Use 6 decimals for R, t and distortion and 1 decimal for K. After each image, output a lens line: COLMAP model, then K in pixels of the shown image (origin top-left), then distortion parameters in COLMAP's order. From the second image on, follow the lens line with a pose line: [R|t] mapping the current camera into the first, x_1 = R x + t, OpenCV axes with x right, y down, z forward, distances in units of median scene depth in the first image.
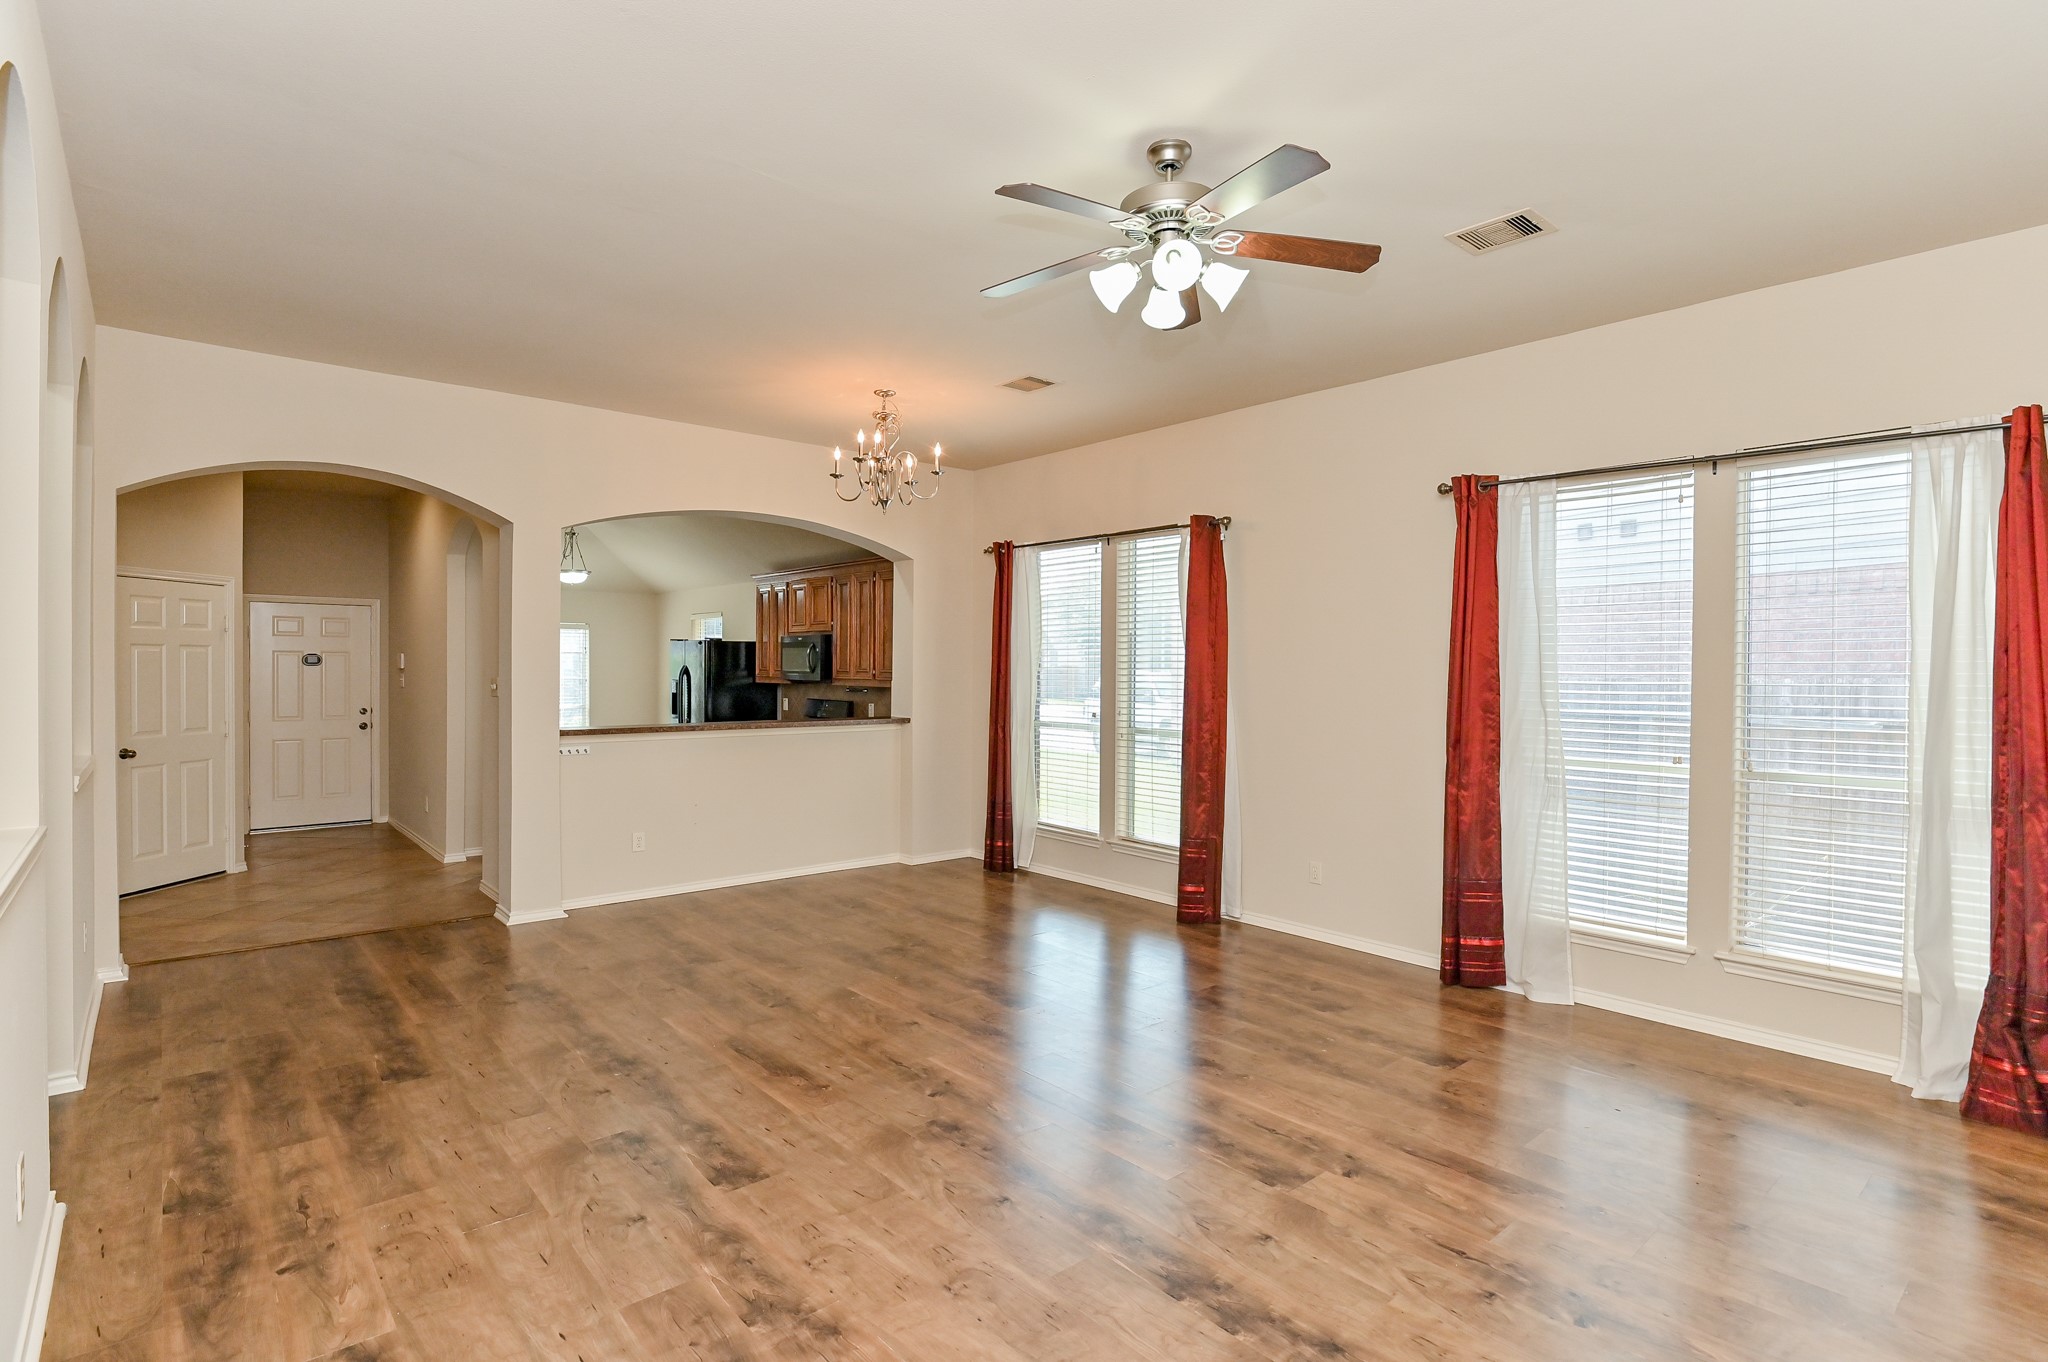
lens RADIAL K [[997.8, 0, 1027.8], [0, 997.8, 680.2], [0, 0, 1]] dist [-0.003092, -0.008827]
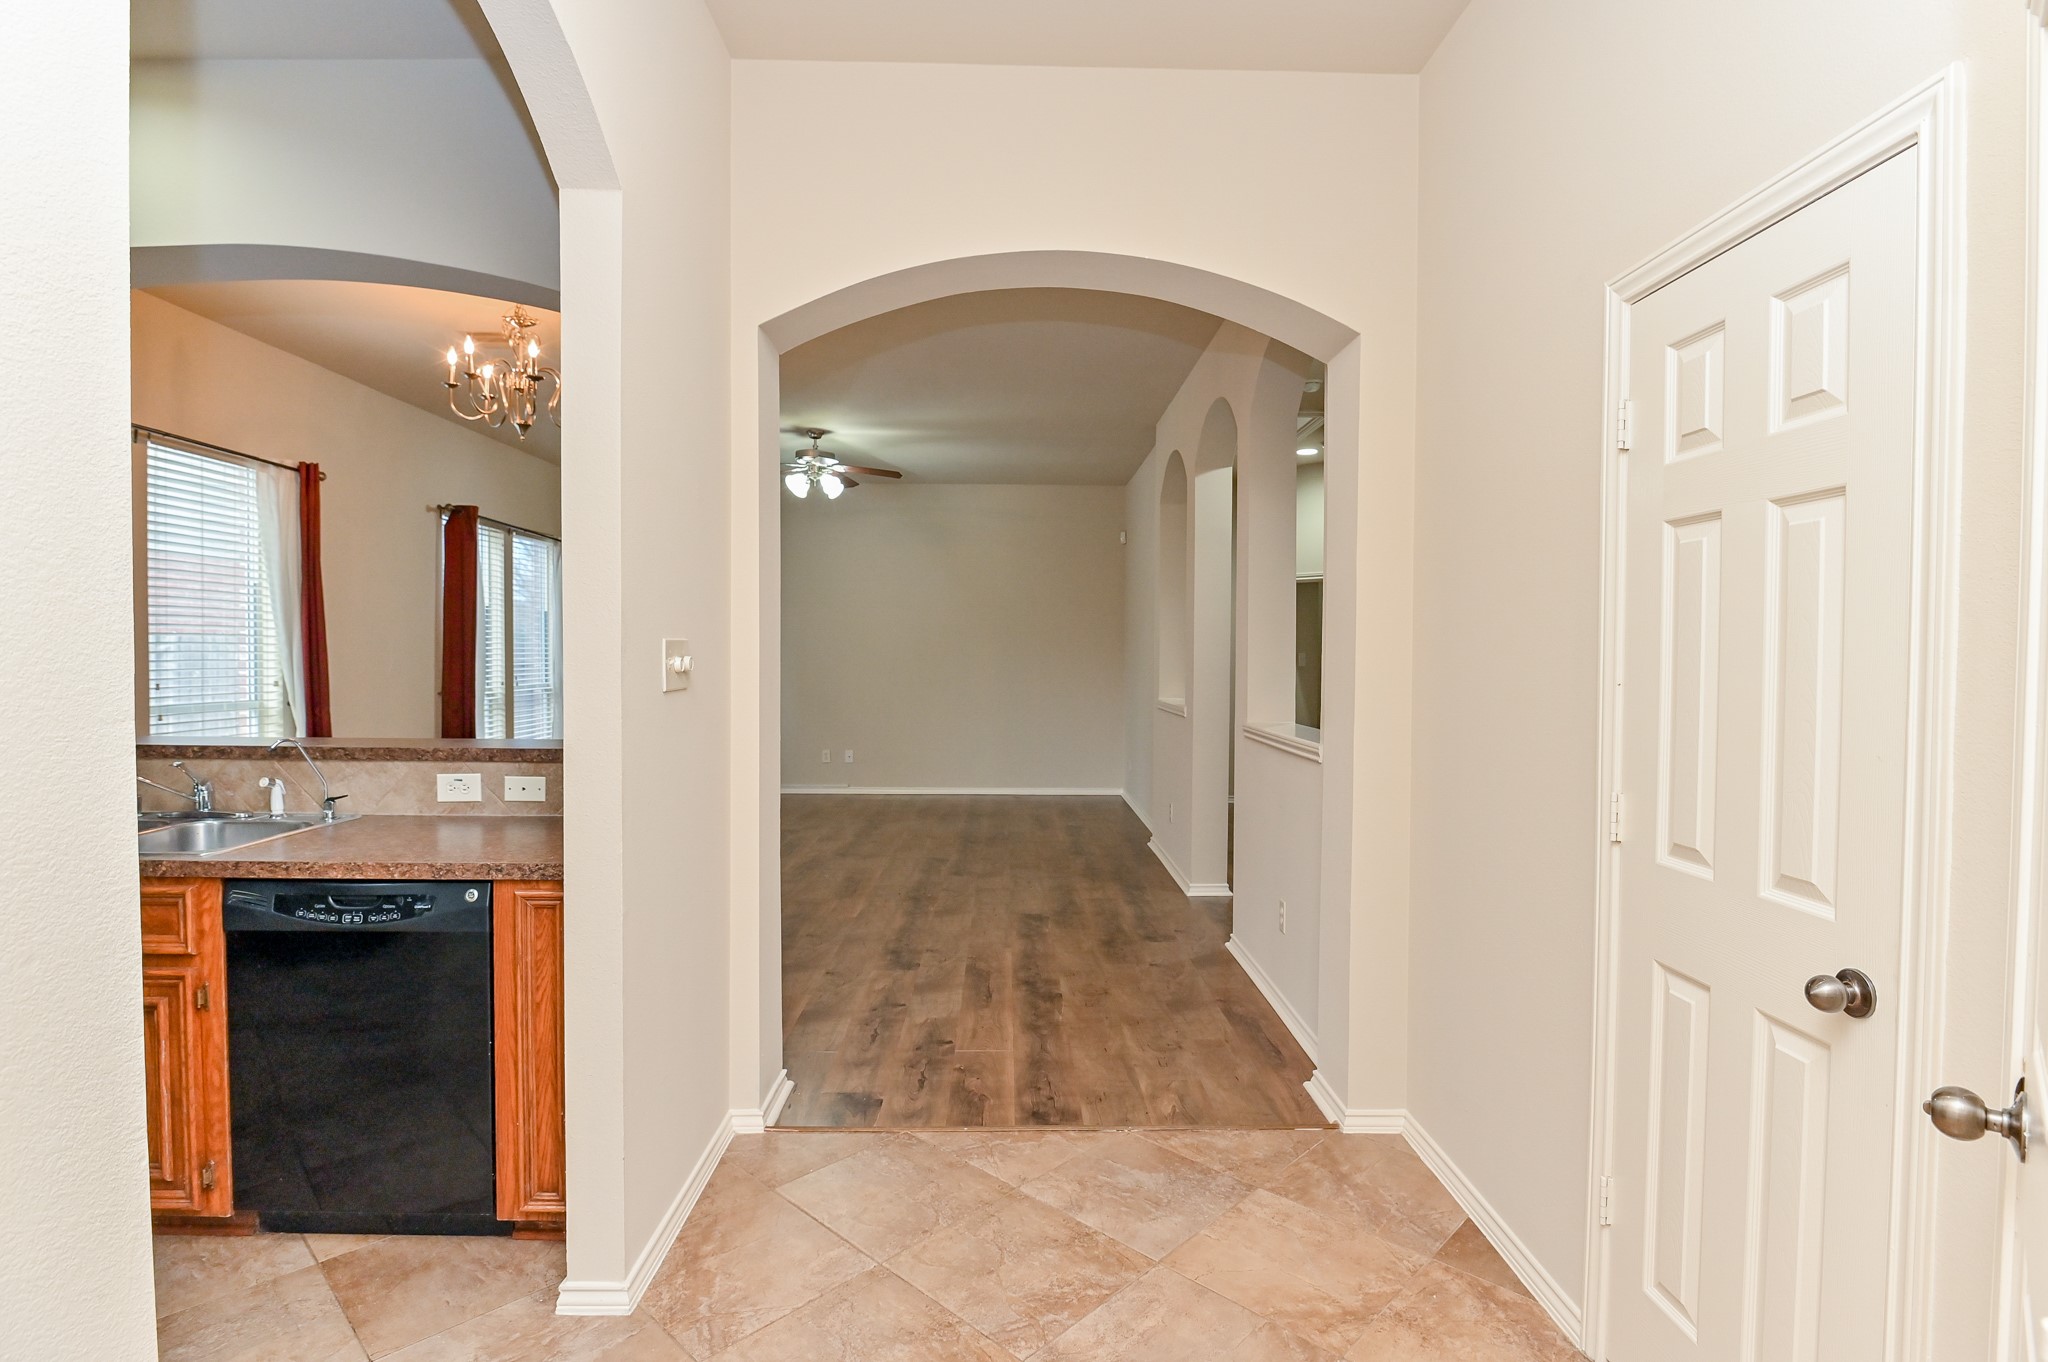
lens RADIAL K [[992.0, 0, 1024.3], [0, 992.0, 677.2], [0, 0, 1]] dist [-0.005991, -0.007769]
pose [[-0.766206, -0.026233, 0.642060, -1.084992], [-0.004321, 0.999354, 0.035675, -0.002324], [-0.642581, 0.024560, -0.765824, 1.491240]]
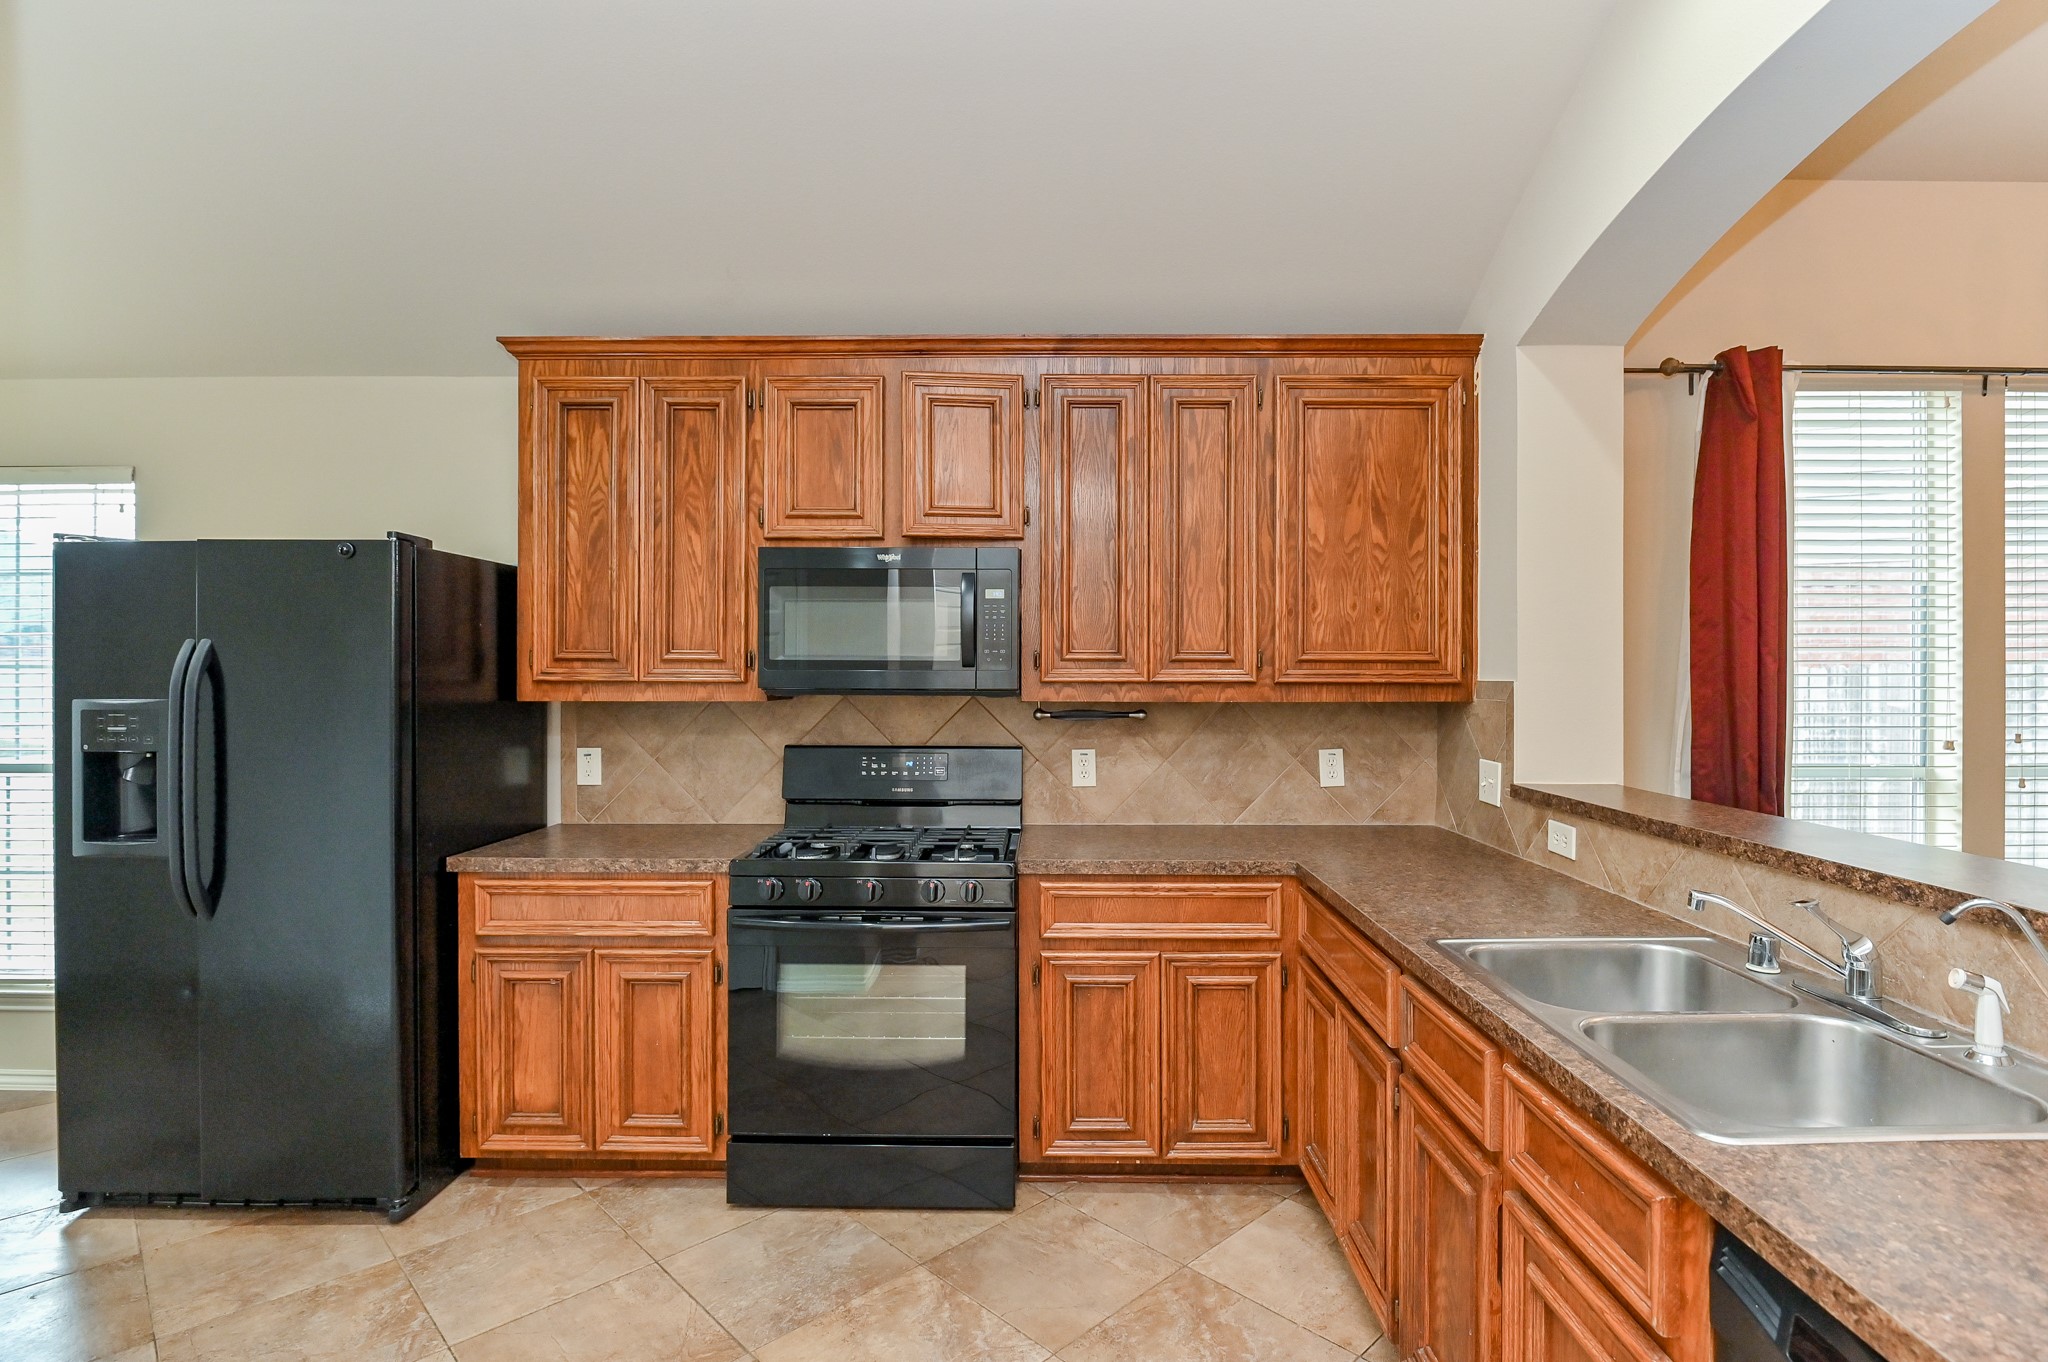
lens RADIAL K [[1001.1, 0, 1038.2], [0, 1001.1, 678.7], [0, 0, 1]] dist [-0.000800, -0.010345]
pose [[0.664289, -0.008092, 0.747432, -0.778100], [0.014036, 0.999900, -0.001650, -0.003792], [-0.747344, 0.011587, 0.664336, 1.357430]]
